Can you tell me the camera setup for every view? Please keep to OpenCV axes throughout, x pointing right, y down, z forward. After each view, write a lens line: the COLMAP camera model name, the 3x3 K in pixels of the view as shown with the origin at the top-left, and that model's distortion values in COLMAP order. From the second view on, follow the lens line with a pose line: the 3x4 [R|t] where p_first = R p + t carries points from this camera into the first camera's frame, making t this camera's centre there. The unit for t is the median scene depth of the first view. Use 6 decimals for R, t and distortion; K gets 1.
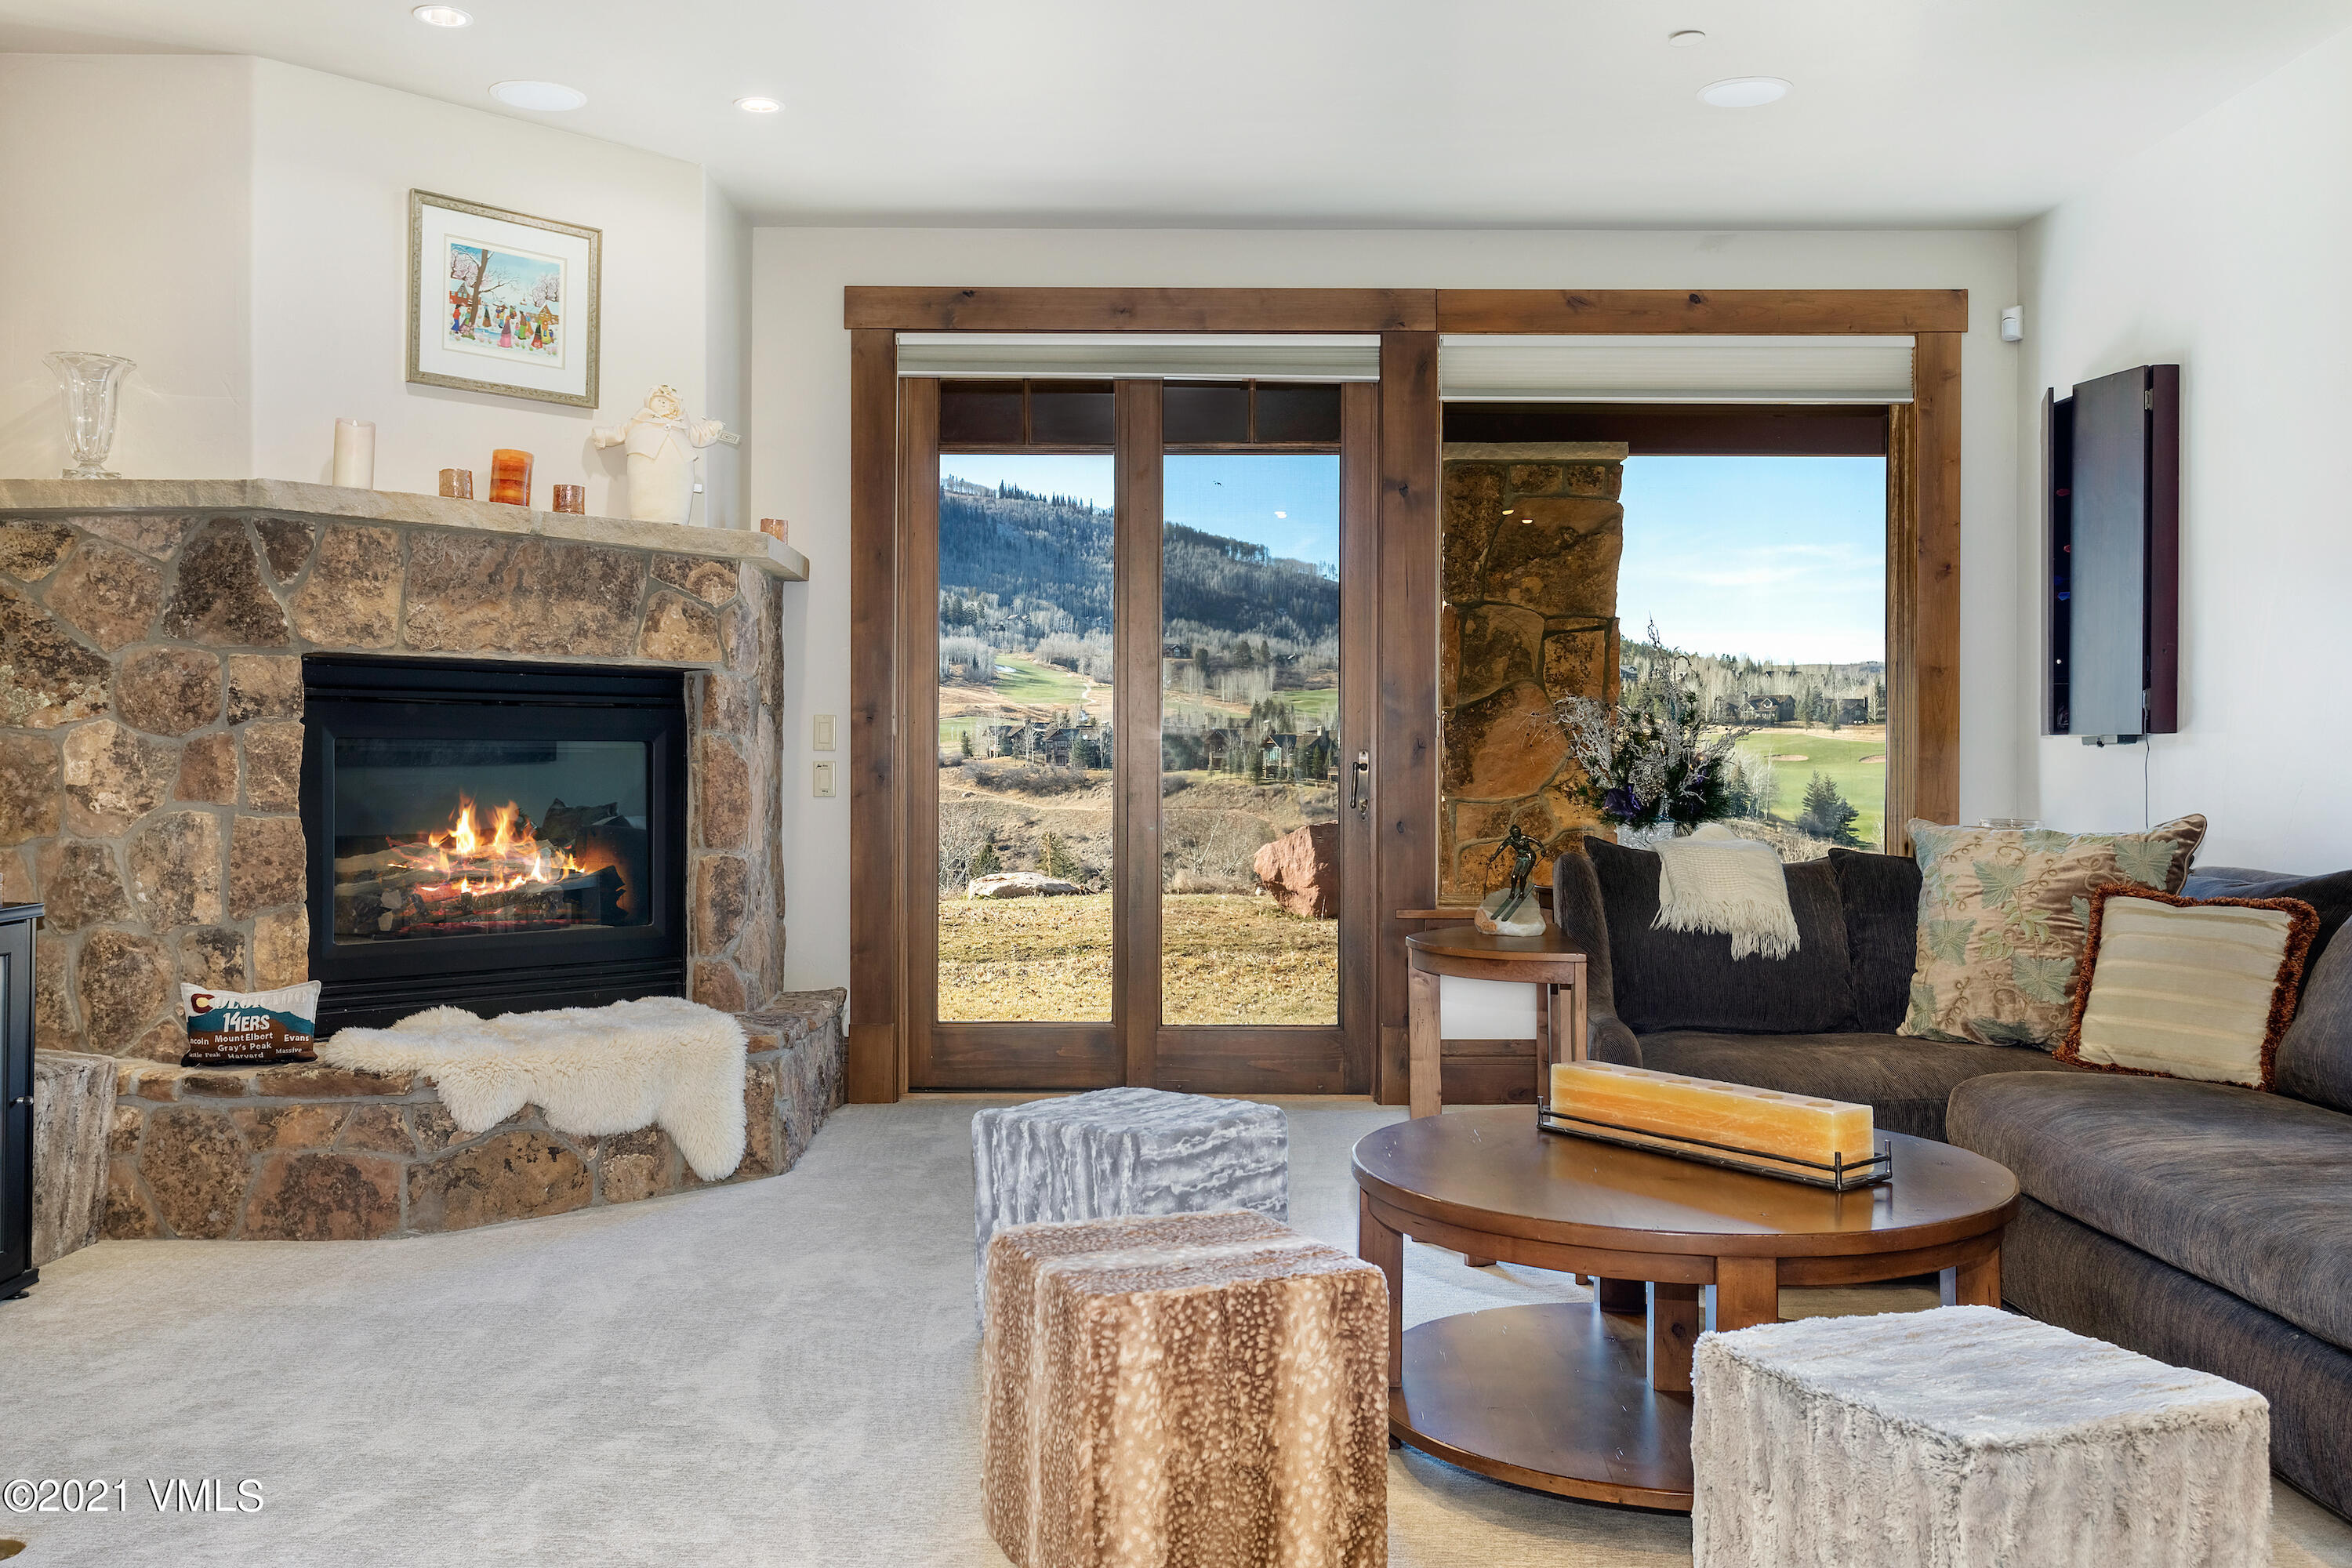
lens RADIAL K [[2093.3, 0, 1192.6], [0, 2093.3, 770.4], [0, 0, 1]] dist [0.006758, 0.023394]
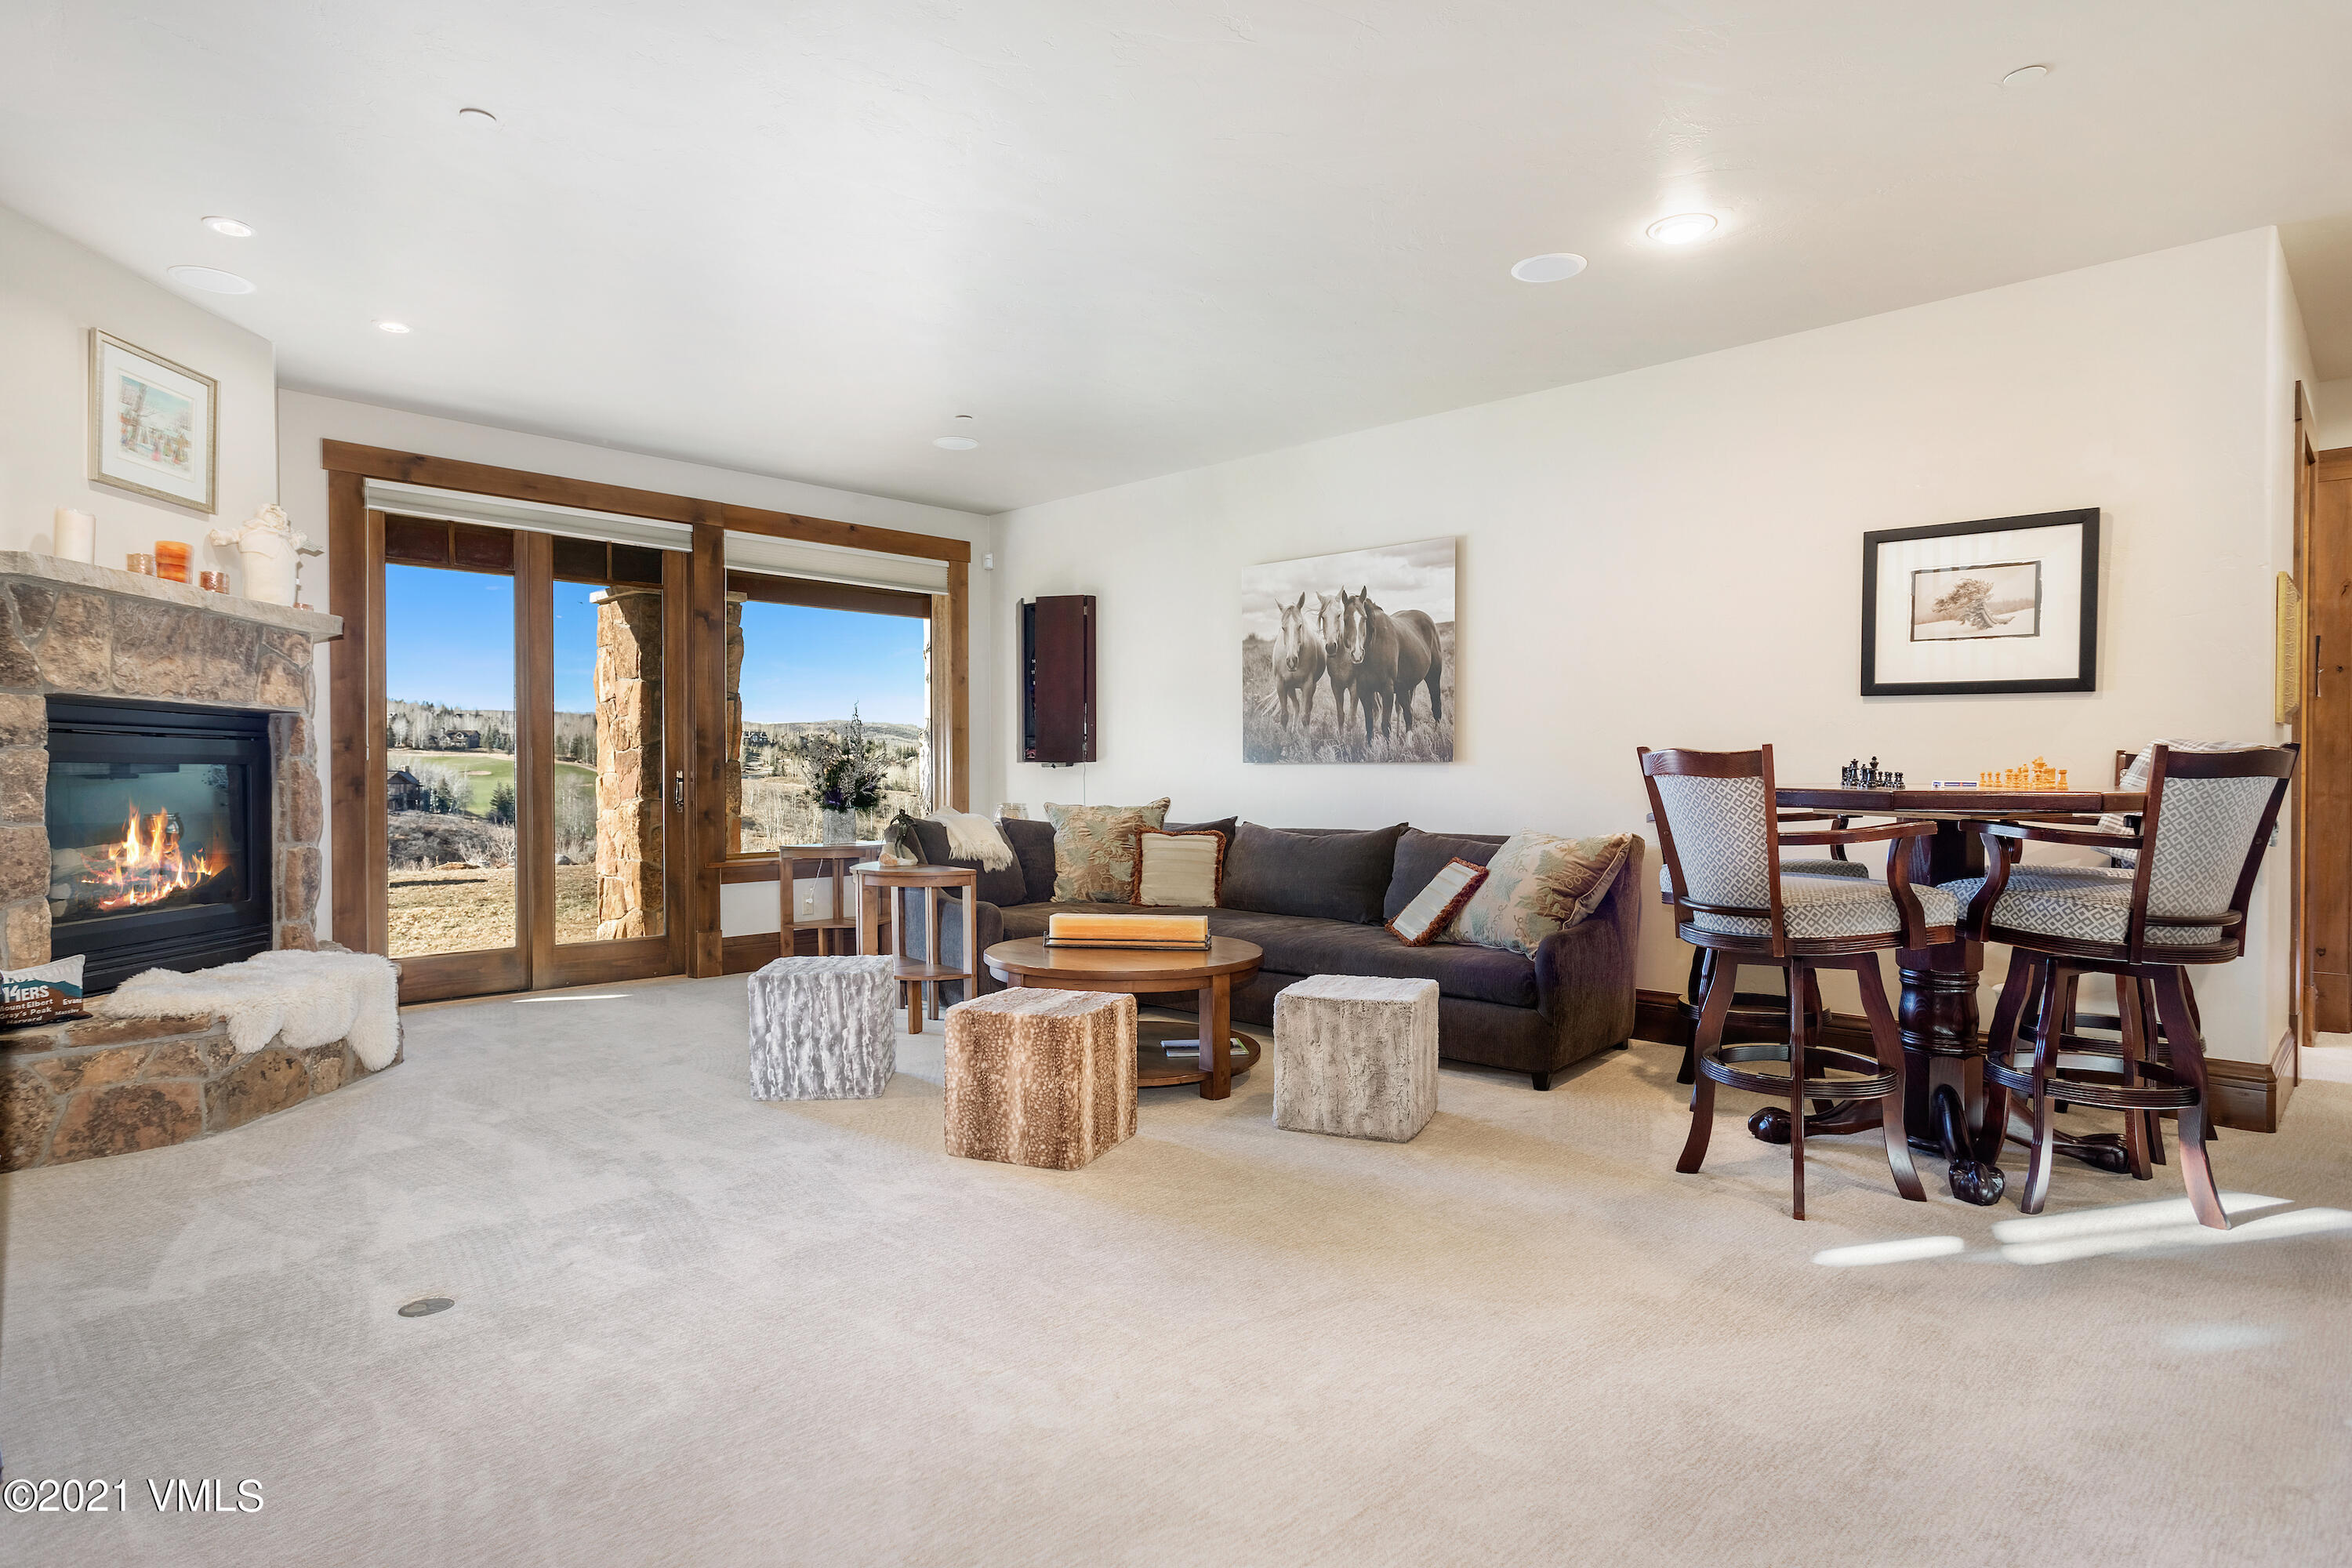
lens RADIAL K [[1280.0, 0, 1208.5], [0, 1280.0, 776.5], [0, 0, 1]] dist [0.008009, 0.001223]
pose [[0.687417, -0.004907, 0.726247, -0.484535], [0.006753, 0.999977, 0.000365, -0.002321], [-0.726232, 0.004653, 0.687434, -0.022696]]
